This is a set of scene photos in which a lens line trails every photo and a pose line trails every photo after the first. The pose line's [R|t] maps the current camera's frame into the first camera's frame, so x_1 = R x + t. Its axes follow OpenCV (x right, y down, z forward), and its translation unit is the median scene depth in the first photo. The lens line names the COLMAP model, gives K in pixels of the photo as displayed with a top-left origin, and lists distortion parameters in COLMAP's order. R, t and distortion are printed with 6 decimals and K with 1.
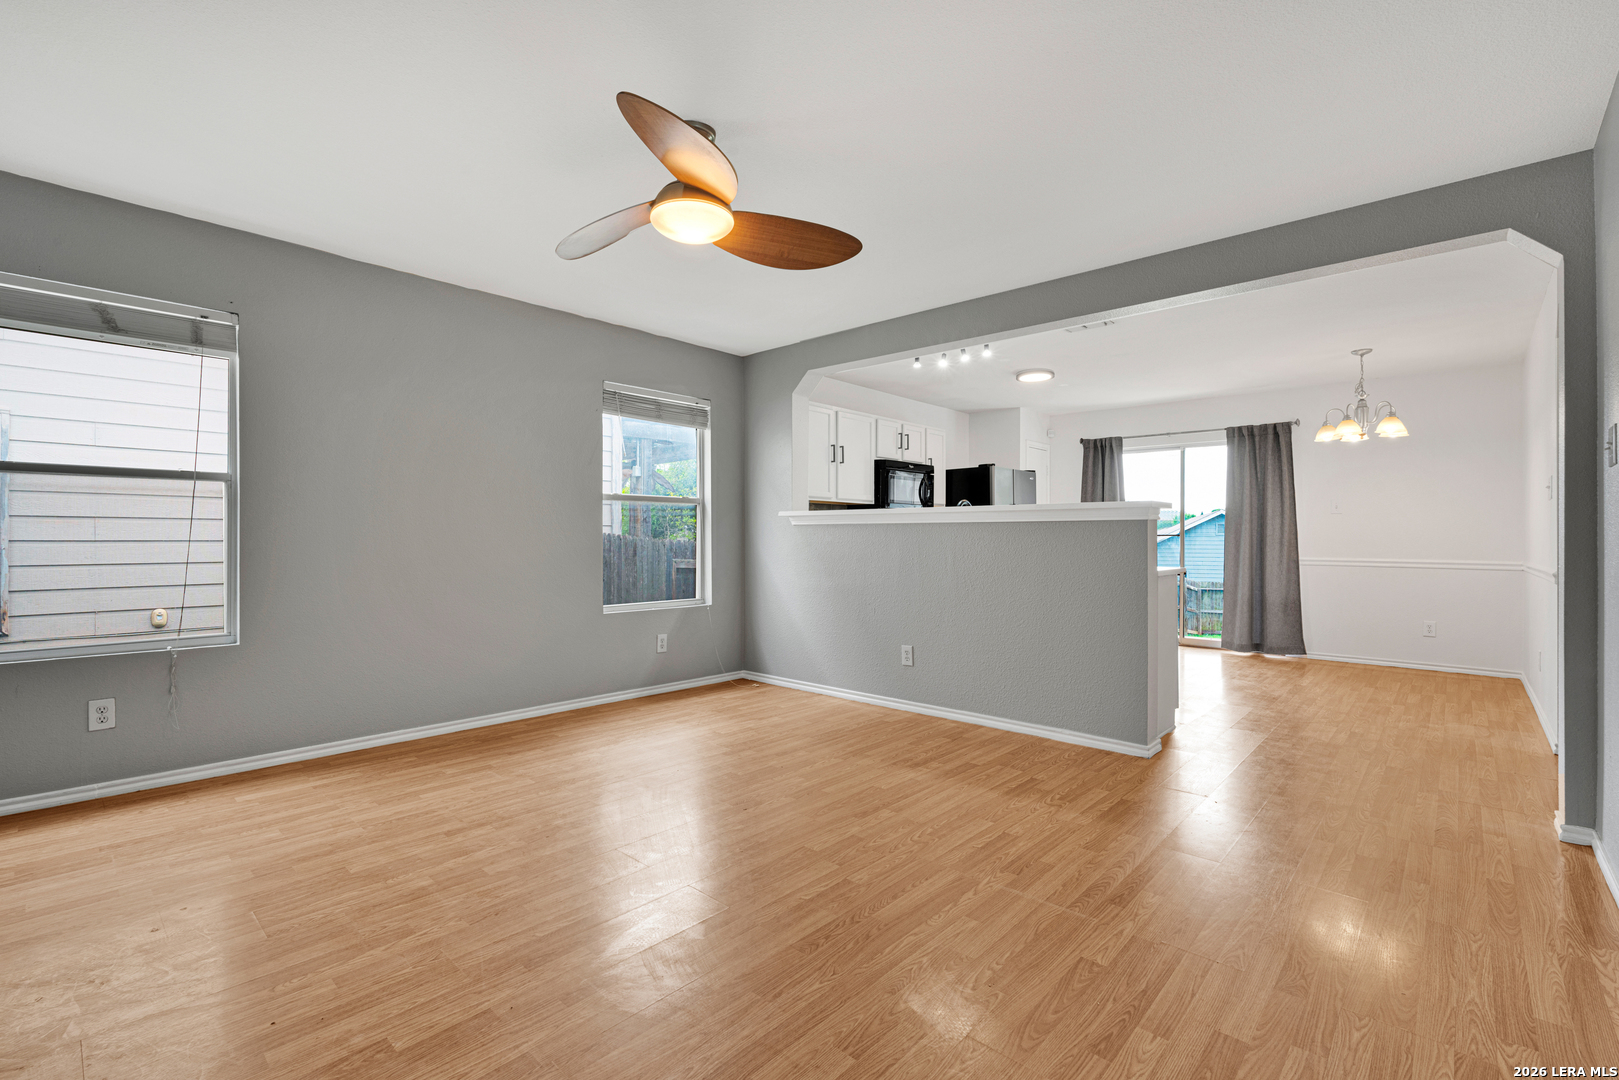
lens RADIAL K [[712.8, 0, 806.6], [0, 712.8, 550.8], [0, 0, 1]] dist [-0.007270, -0.000076]
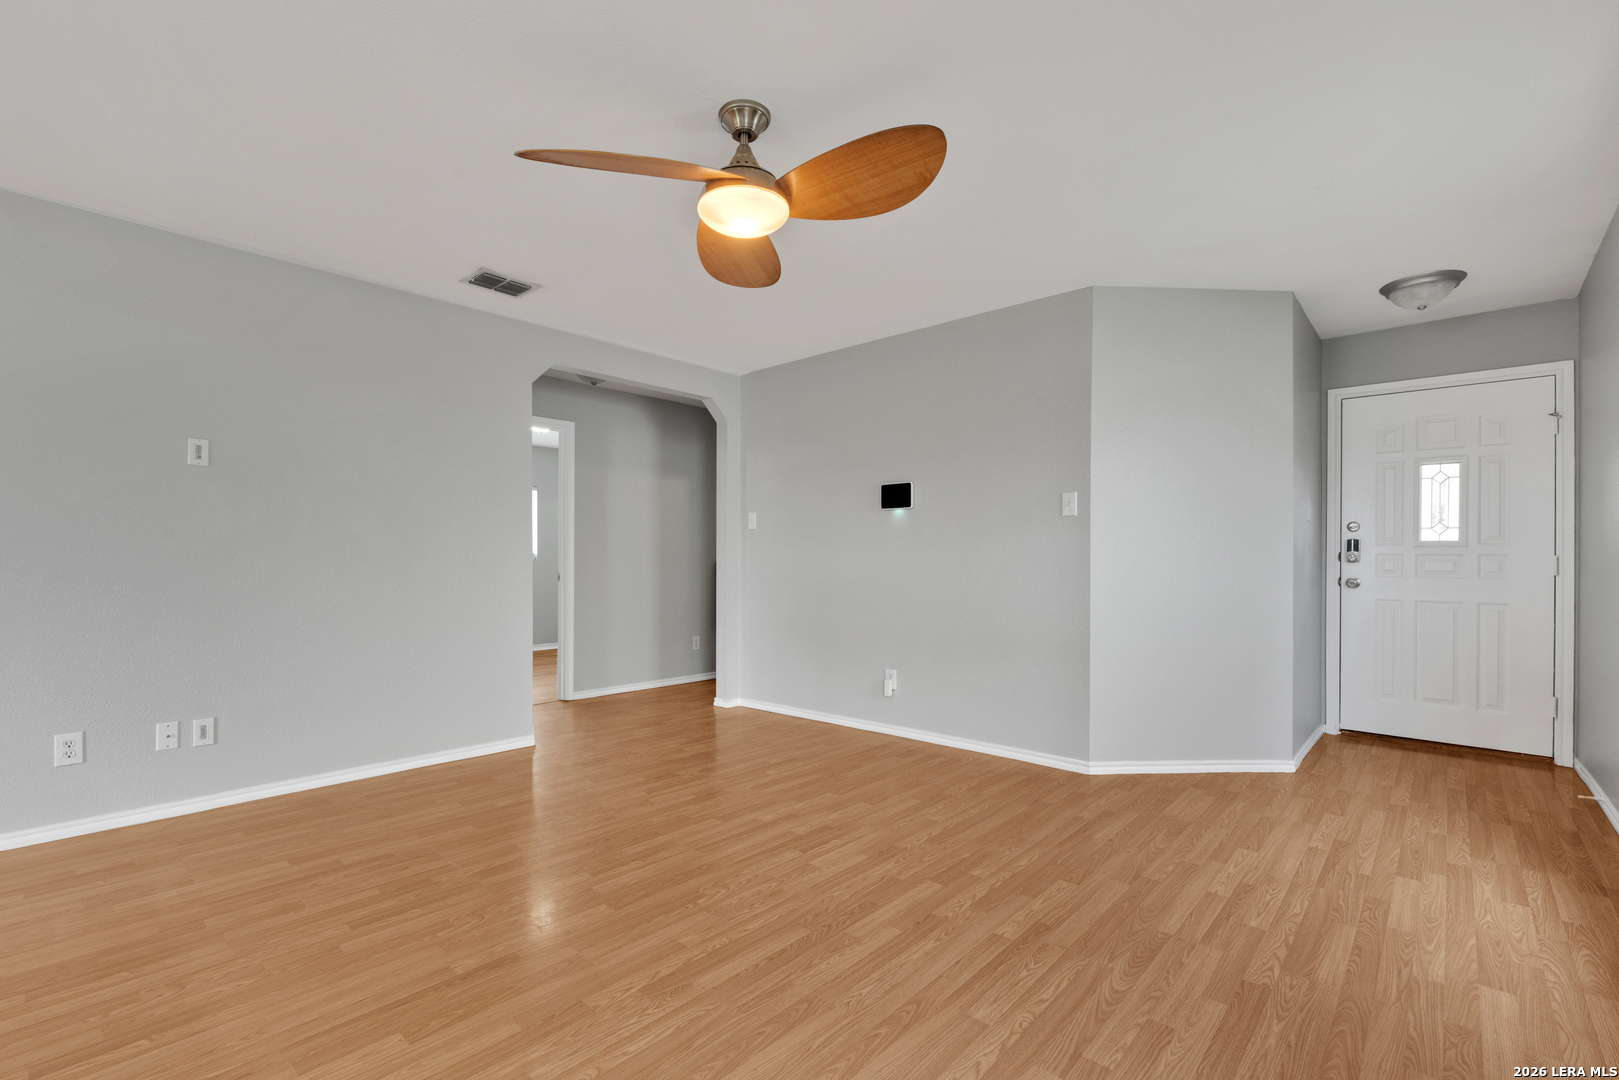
lens RADIAL K [[712.8, 0, 806.6], [0, 712.8, 550.8], [0, 0, 1]] dist [-0.007270, -0.000076]
pose [[-0.999950, -0.003409, -0.009420, -0.219671], [-0.003399, 0.999994, -0.001015, -0.029559], [0.009424, -0.000983, -0.999955, 1.781897]]
